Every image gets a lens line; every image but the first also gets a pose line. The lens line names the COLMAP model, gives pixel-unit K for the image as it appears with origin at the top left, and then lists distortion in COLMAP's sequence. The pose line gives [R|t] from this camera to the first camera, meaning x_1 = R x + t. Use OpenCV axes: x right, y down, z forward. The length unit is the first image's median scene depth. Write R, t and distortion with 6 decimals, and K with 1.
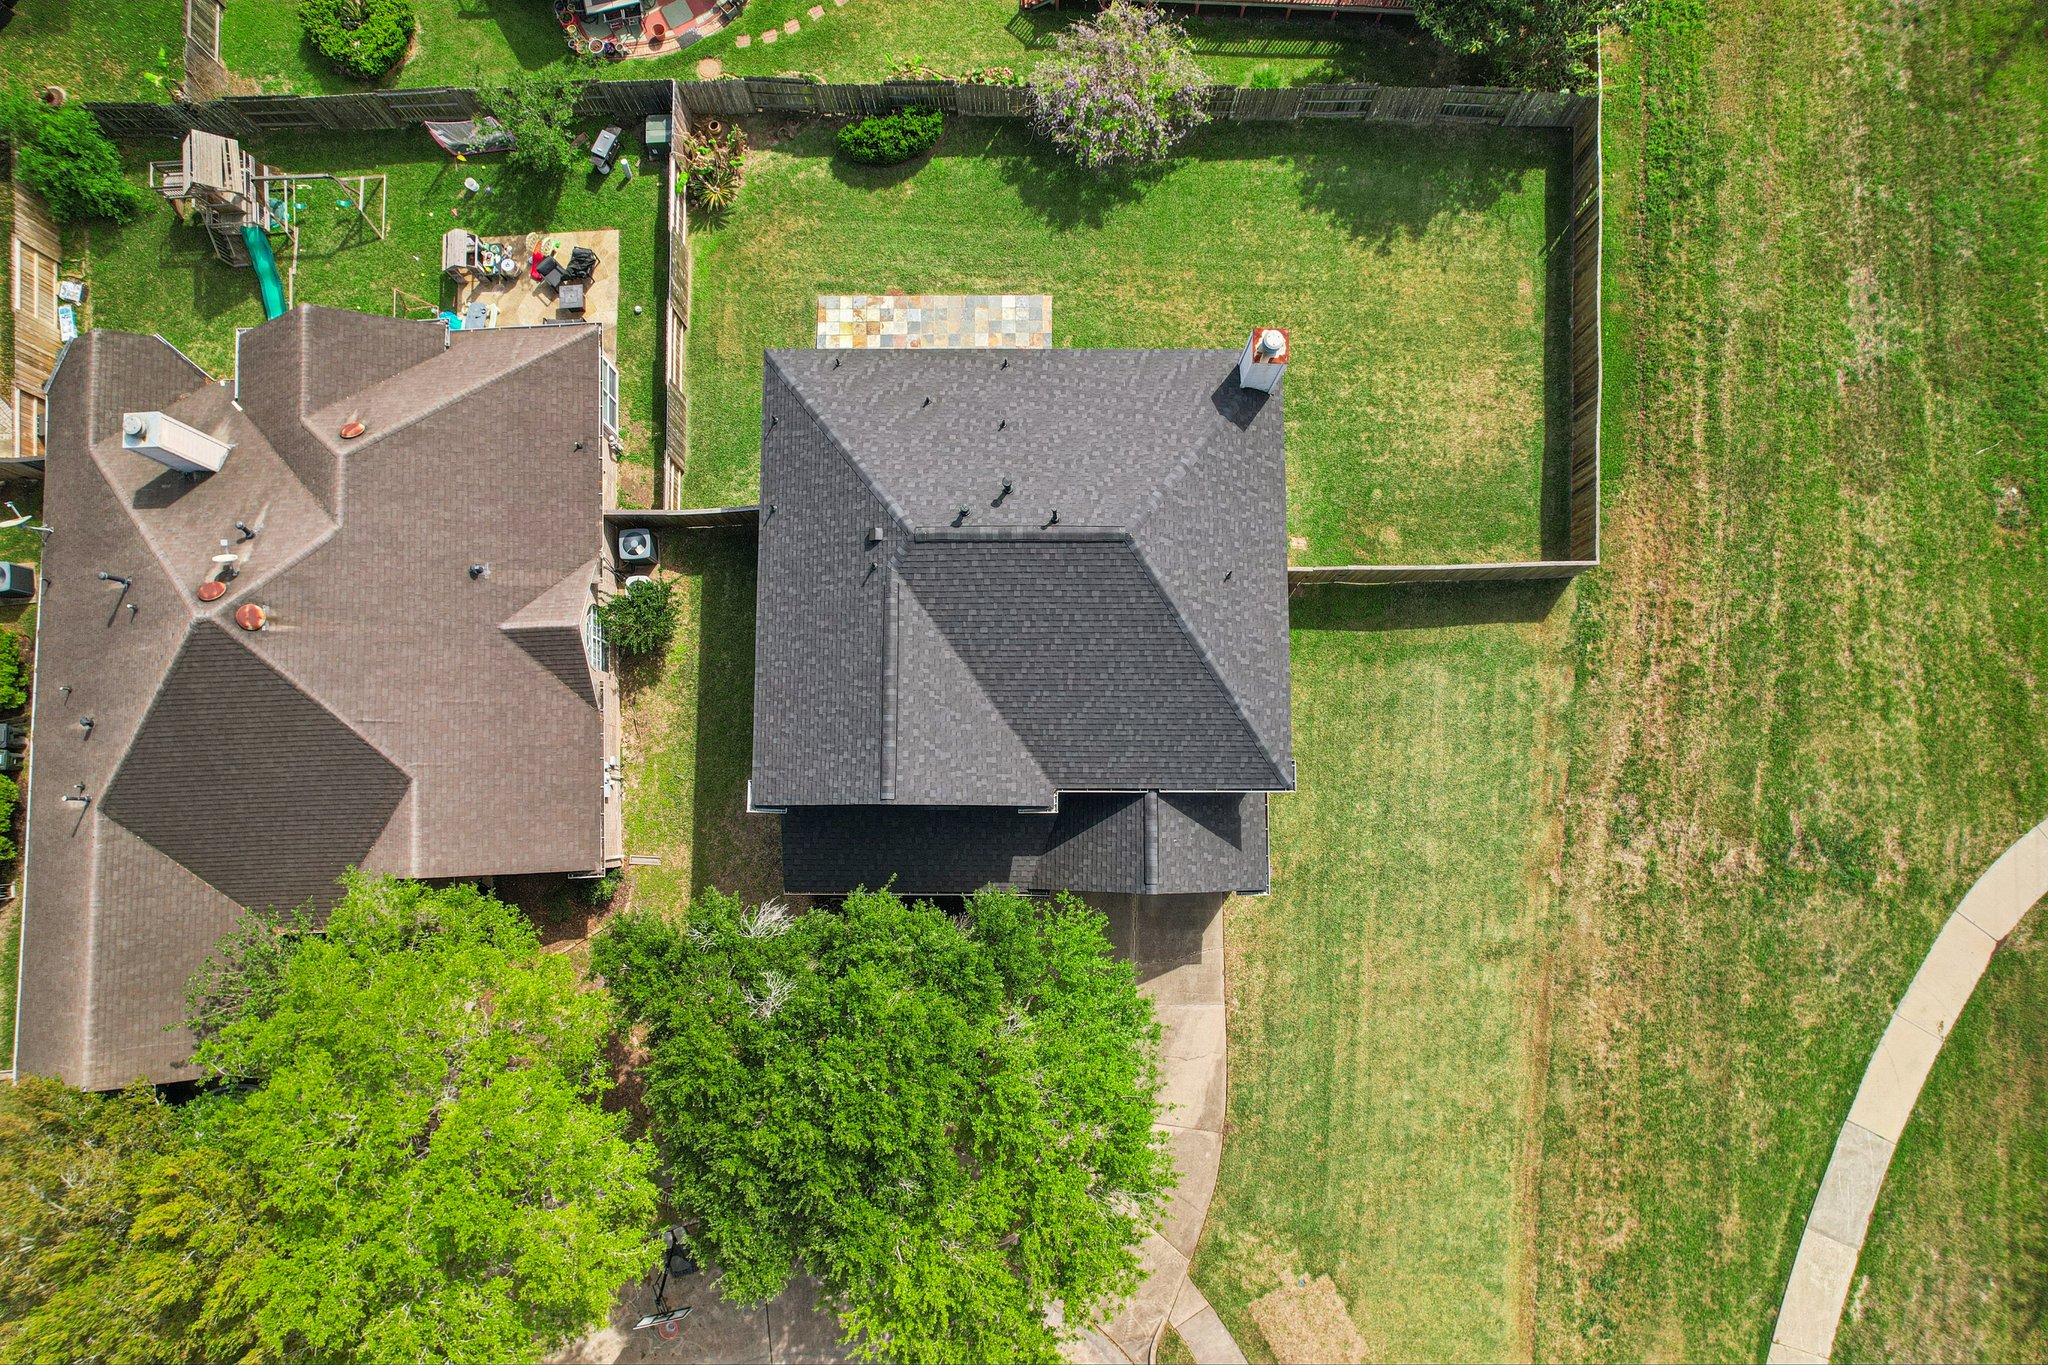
lens RADIAL K [[1341.0, 0, 1030.2], [0, 1341.0, 683.2], [0, 0, 1]] dist [-0.079853, 0.072342]
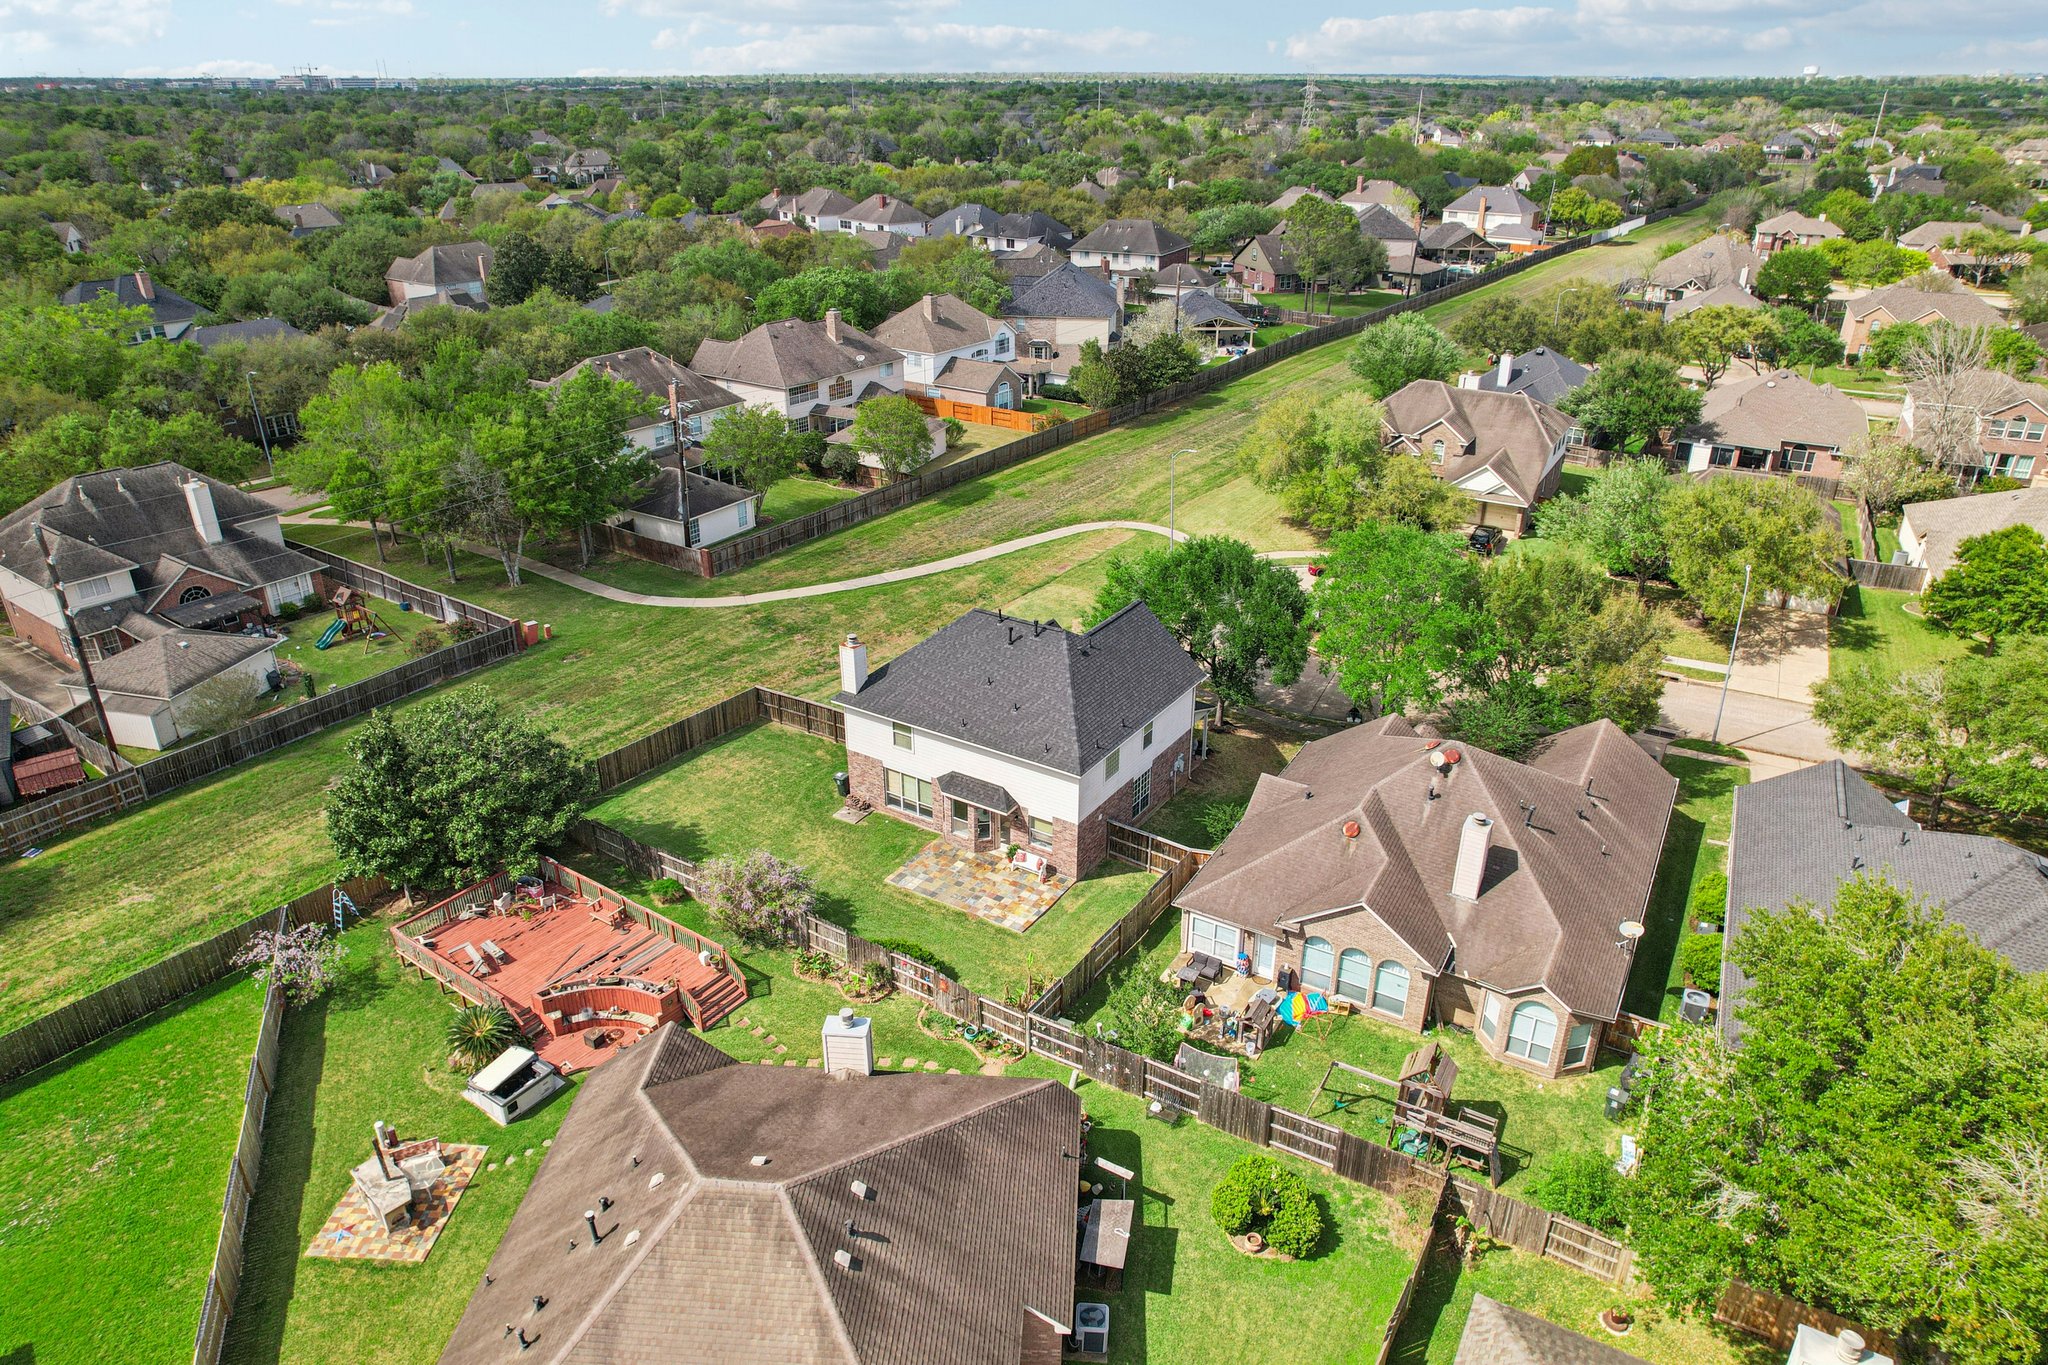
lens RADIAL K [[1341.0, 0, 1030.2], [0, 1341.0, 683.2], [0, 0, 1]] dist [-0.079853, 0.072342]
pose [[-0.837898, -0.233083, 0.493558, -0.866586], [0.542247, -0.252052, 0.801523, -1.436087], [-0.062419, 0.939224, 0.337582, 0.321624]]
